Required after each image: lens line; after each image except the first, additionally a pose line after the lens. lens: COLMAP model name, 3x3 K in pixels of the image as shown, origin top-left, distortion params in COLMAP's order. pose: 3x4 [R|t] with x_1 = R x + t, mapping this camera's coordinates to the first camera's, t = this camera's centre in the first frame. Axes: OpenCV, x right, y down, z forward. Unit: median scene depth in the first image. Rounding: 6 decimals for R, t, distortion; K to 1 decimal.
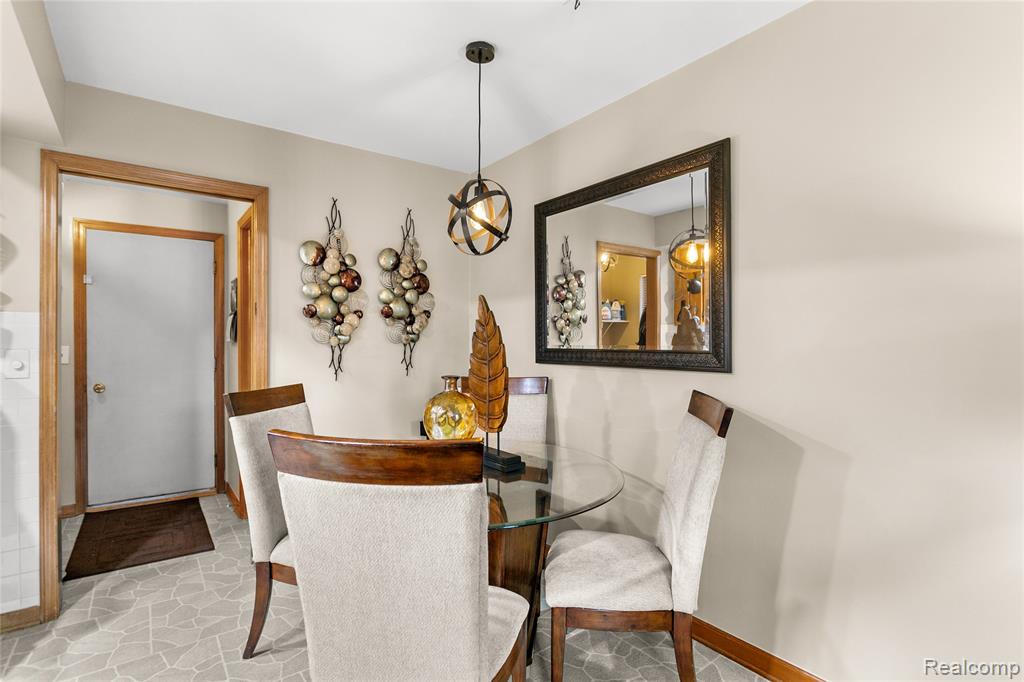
lens RADIAL K [[504.4, 0, 512.0], [0, 504.4, 341.0], [0, 0, 1]] dist [0.021782, 0.000076]
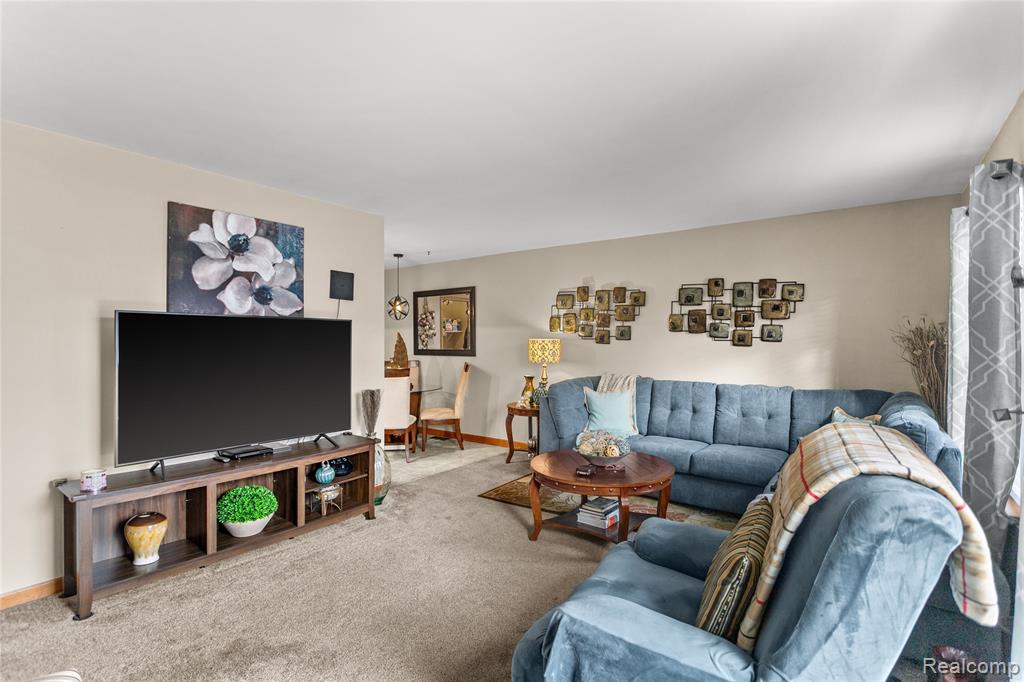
lens RADIAL K [[538.1, 0, 512.0], [0, 538.1, 341.0], [0, 0, 1]] dist [0.140873, 0.000013]
pose [[0.964490, -0.002415, 0.264109, -0.201574], [0.000285, 0.999967, 0.008105, -0.049445], [-0.264120, -0.007742, 0.964459, -1.815509]]
